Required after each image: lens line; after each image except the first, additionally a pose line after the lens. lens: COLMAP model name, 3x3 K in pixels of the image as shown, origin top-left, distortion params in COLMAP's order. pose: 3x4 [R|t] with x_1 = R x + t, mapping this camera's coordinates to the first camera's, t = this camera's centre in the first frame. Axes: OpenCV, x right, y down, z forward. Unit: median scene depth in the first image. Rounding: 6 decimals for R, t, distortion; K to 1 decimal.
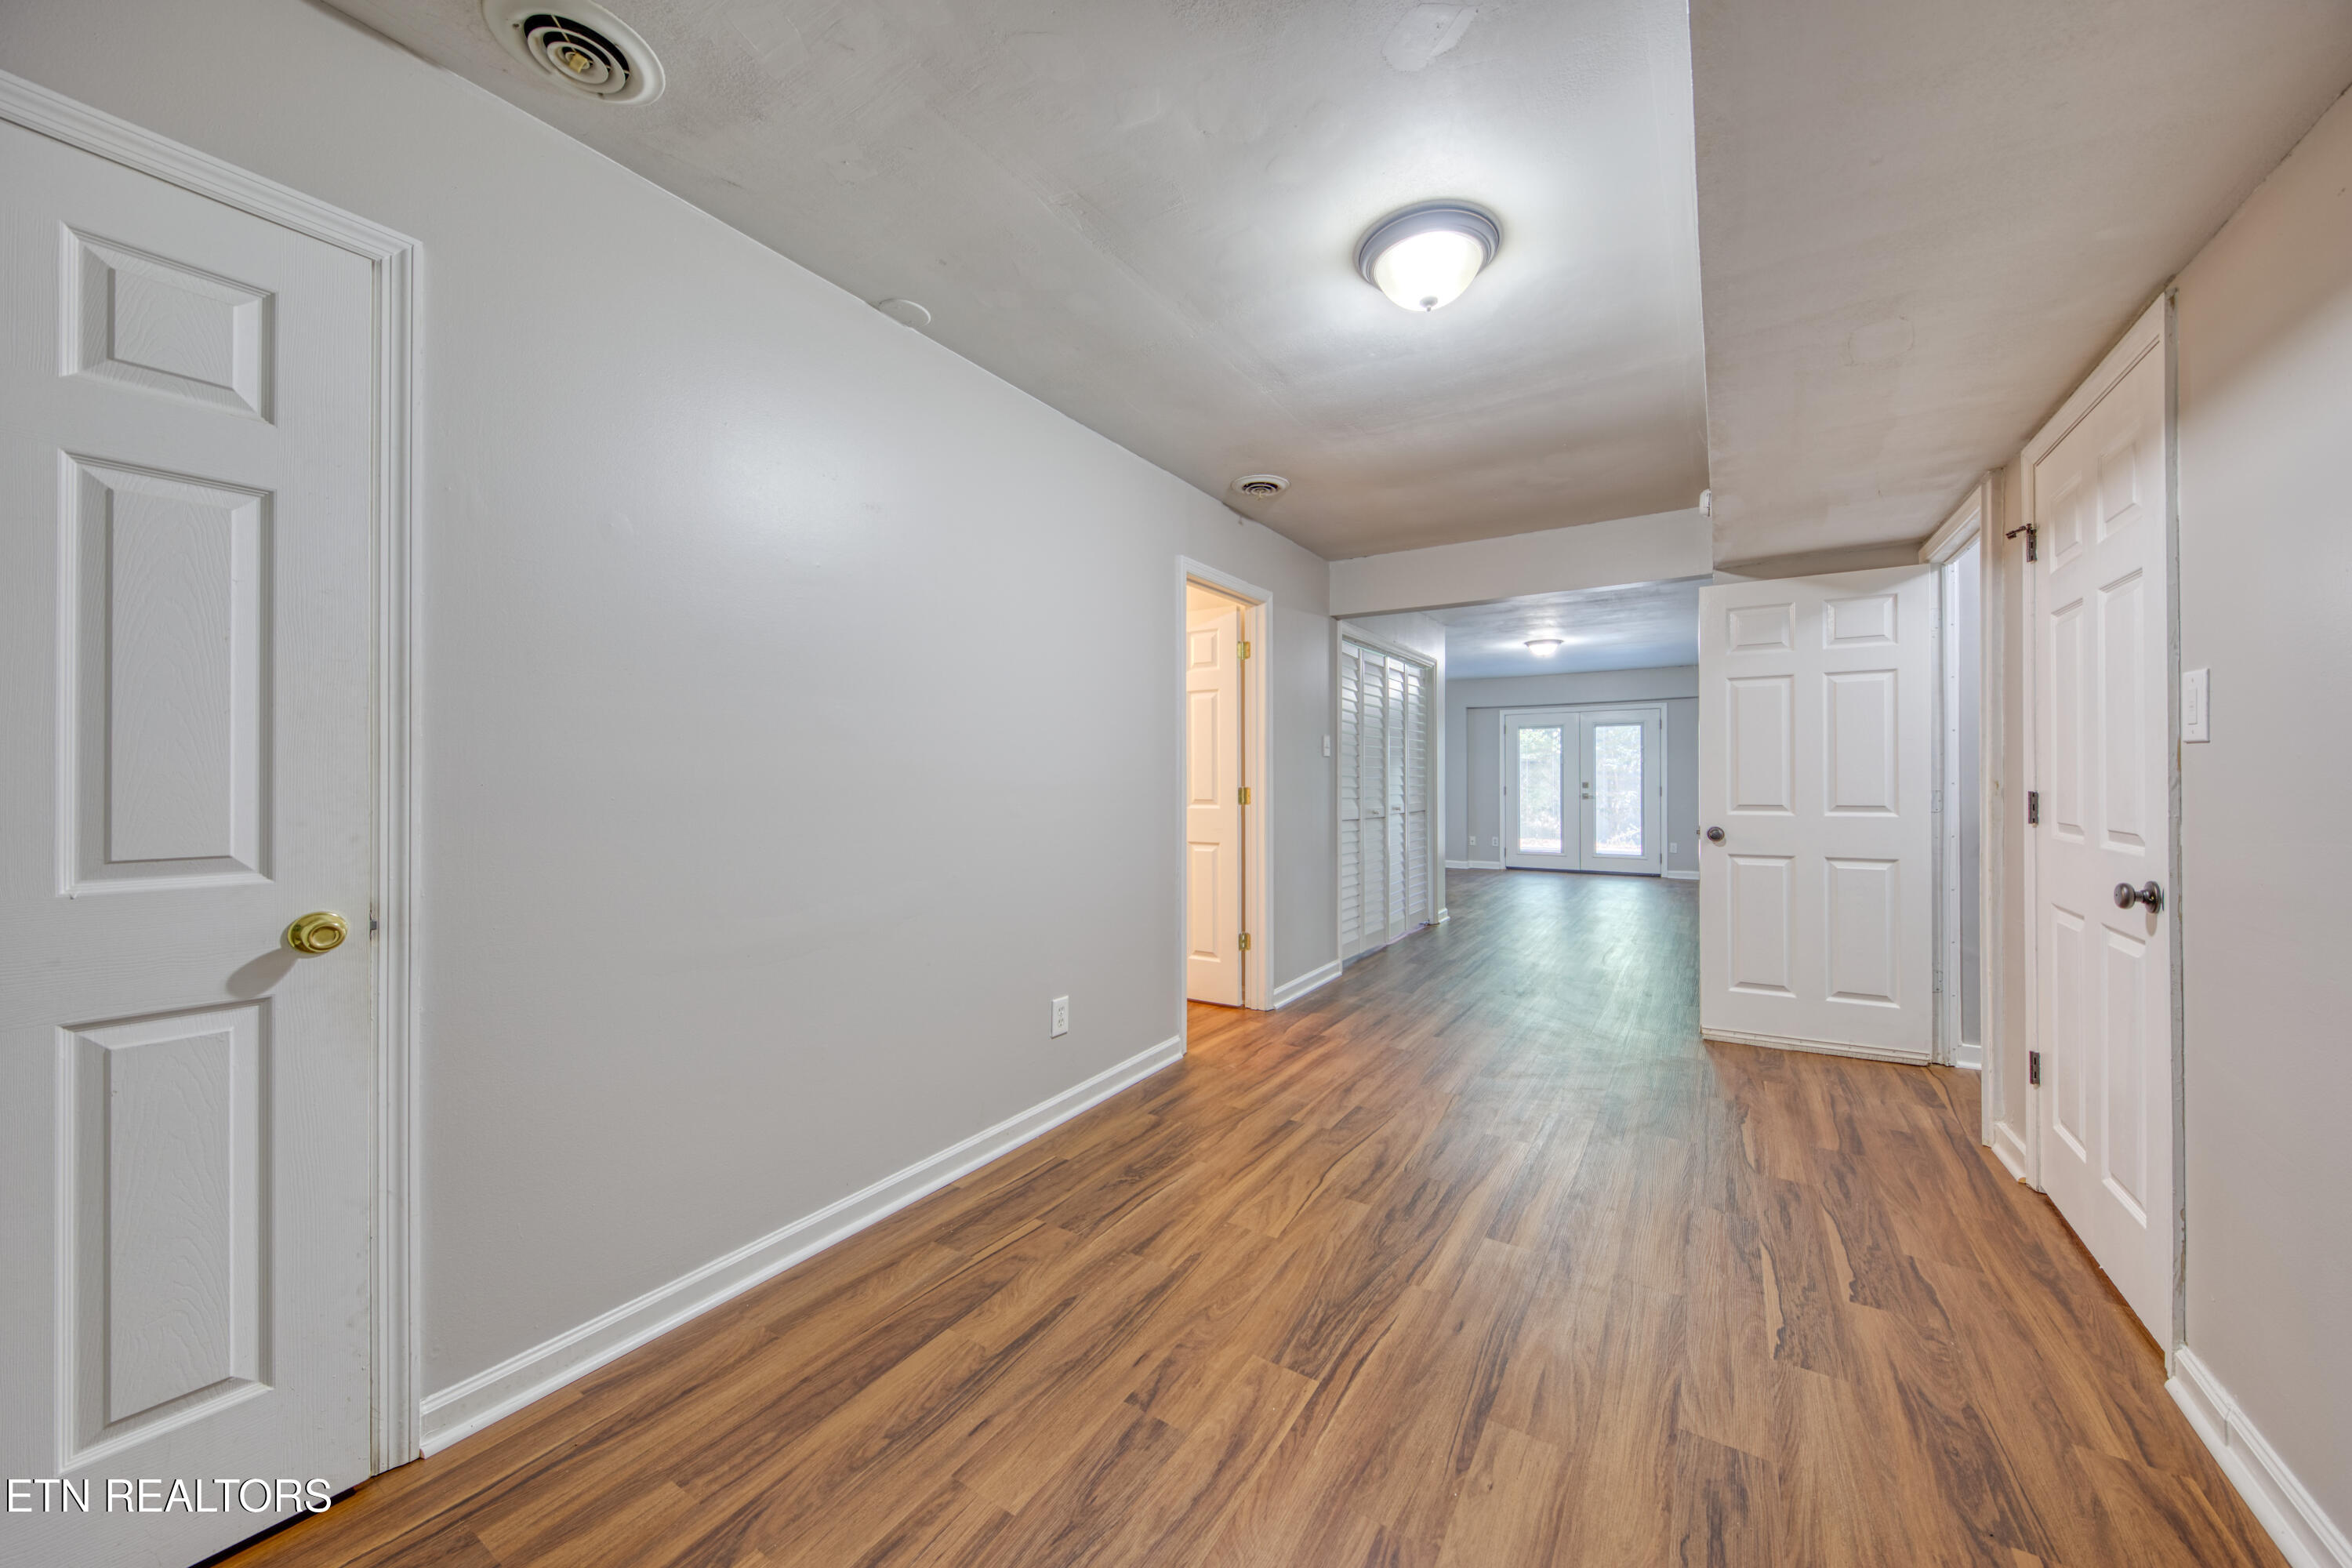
lens RADIAL K [[824.1, 0, 1212.5], [0, 824.1, 791.4], [0, 0, 1]] dist [-0.001011, -0.000162]
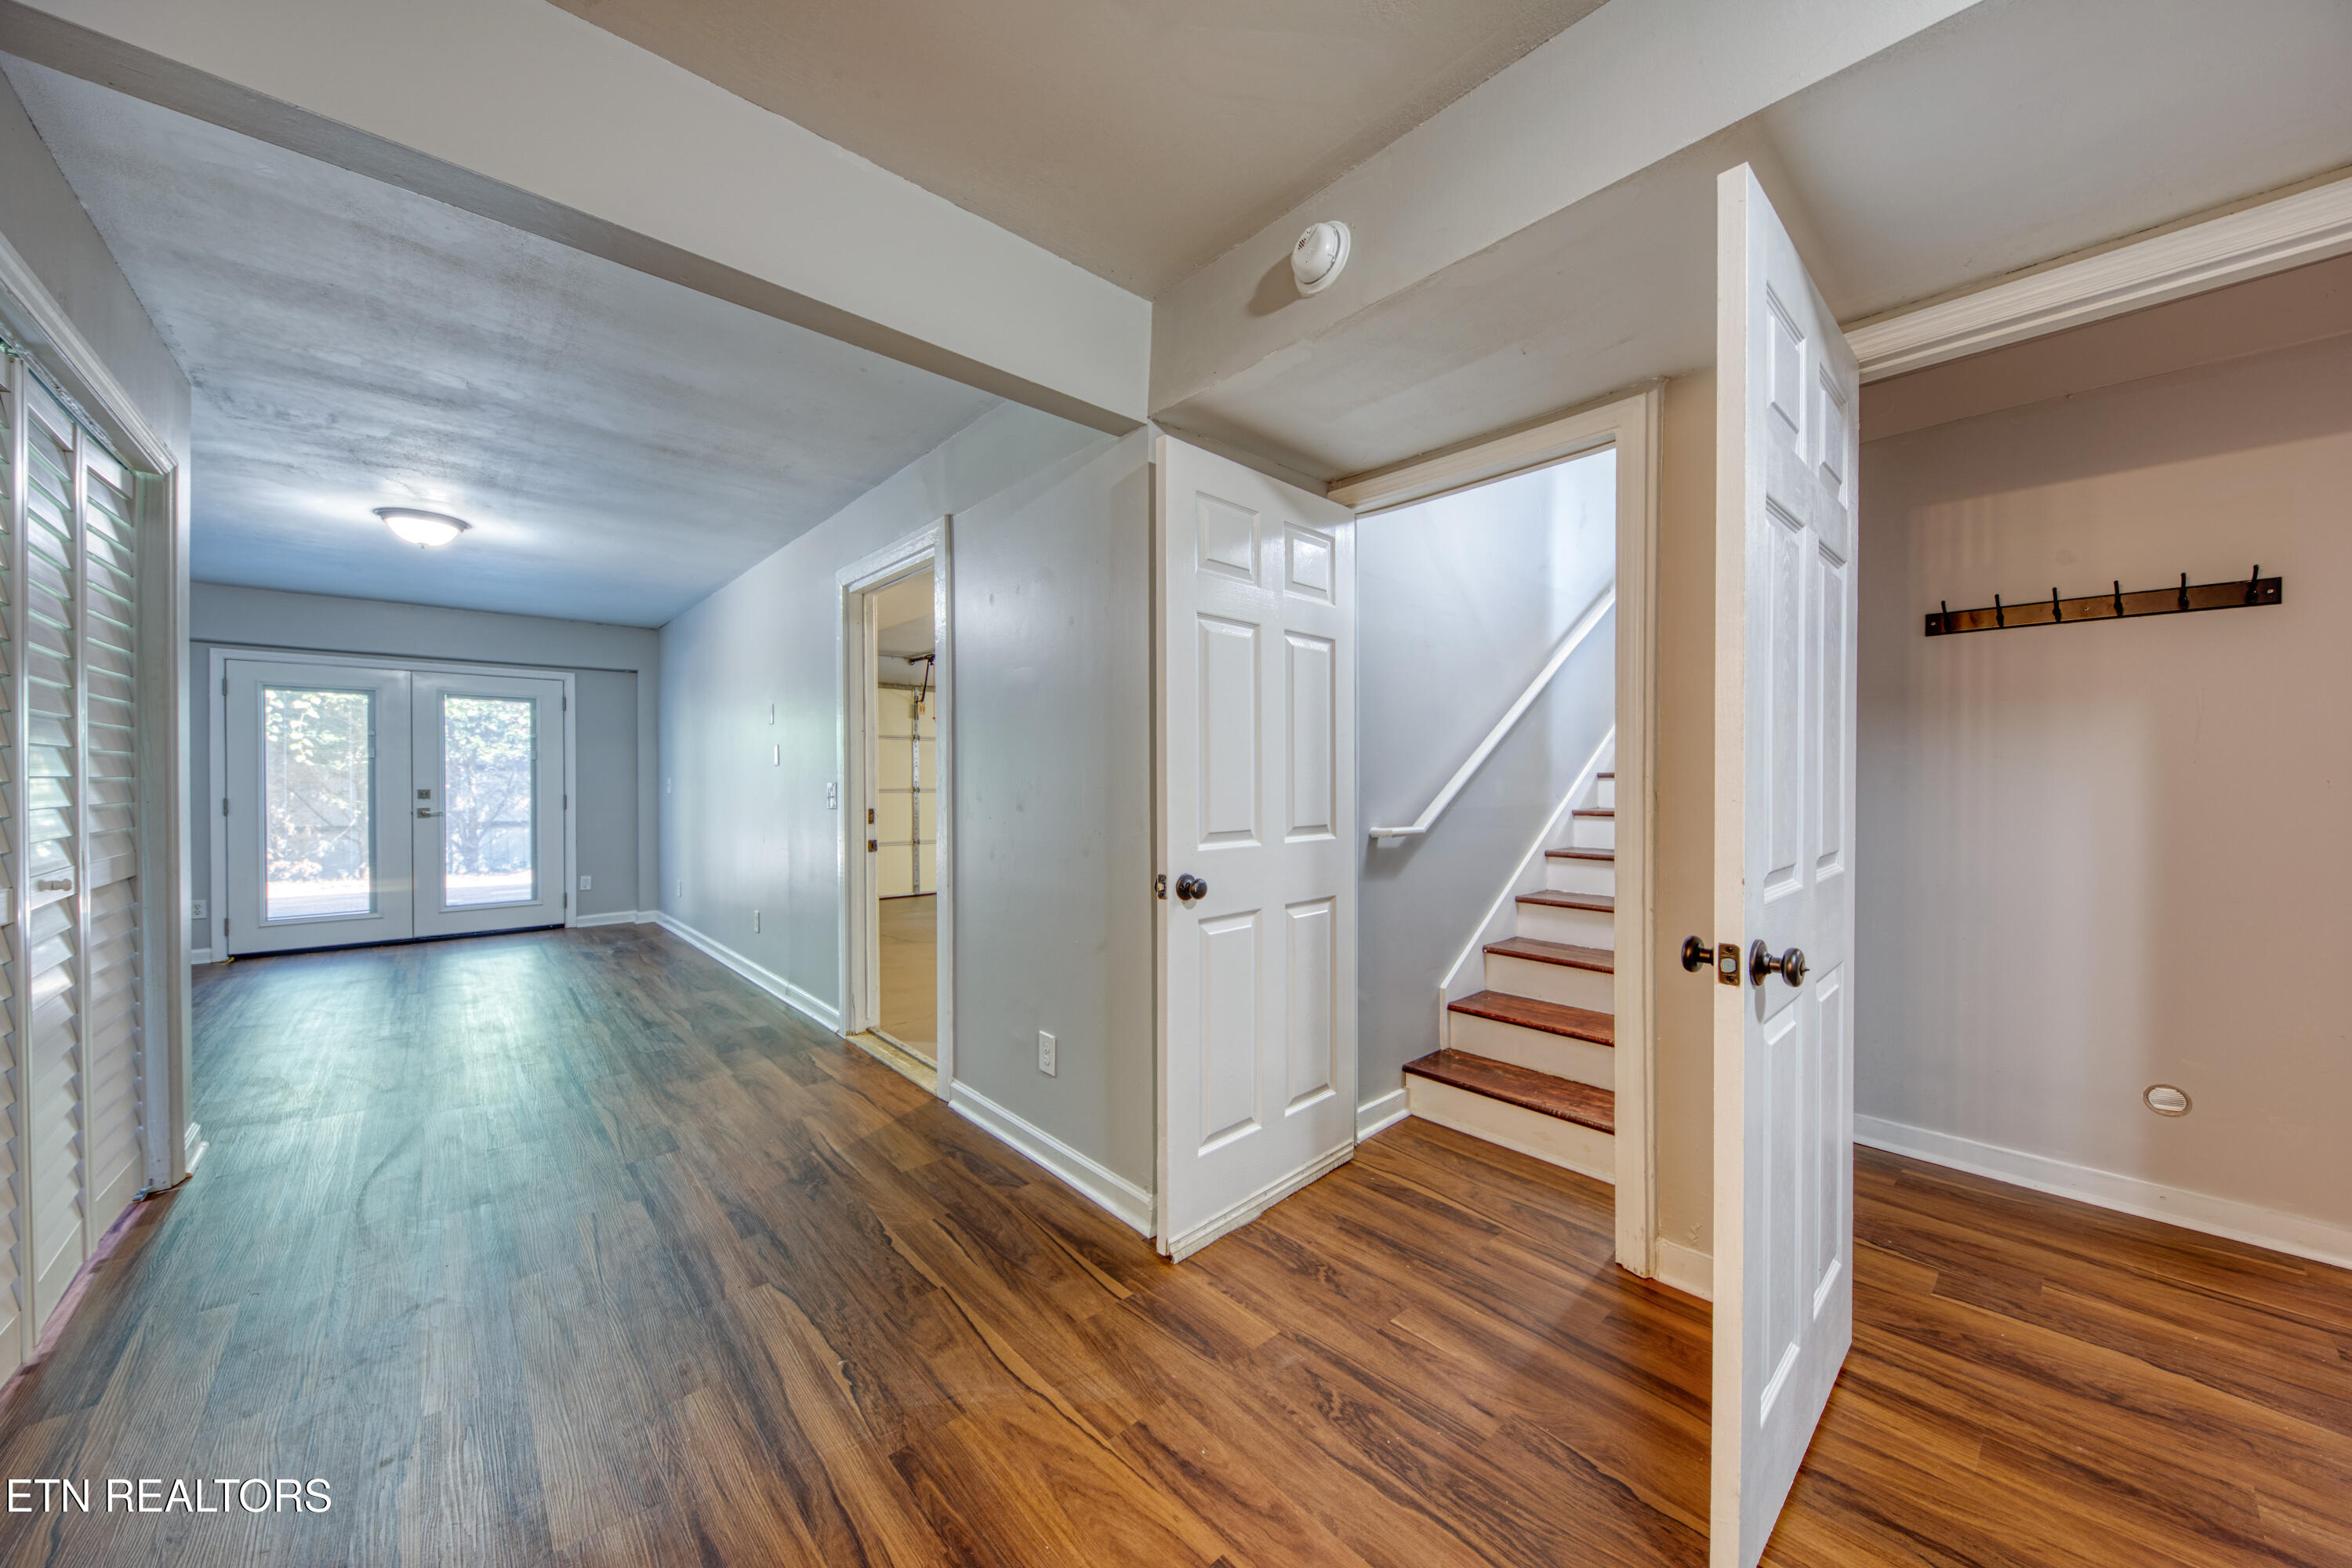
lens RADIAL K [[824.1, 0, 1212.5], [0, 824.1, 791.4], [0, 0, 1]] dist [-0.001011, -0.000162]
pose [[0.263863, -0.007643, 0.964530, 0.038070], [0.012698, 0.999909, 0.004449, -0.007013], [-0.964477, 0.011073, 0.263936, 0.396956]]
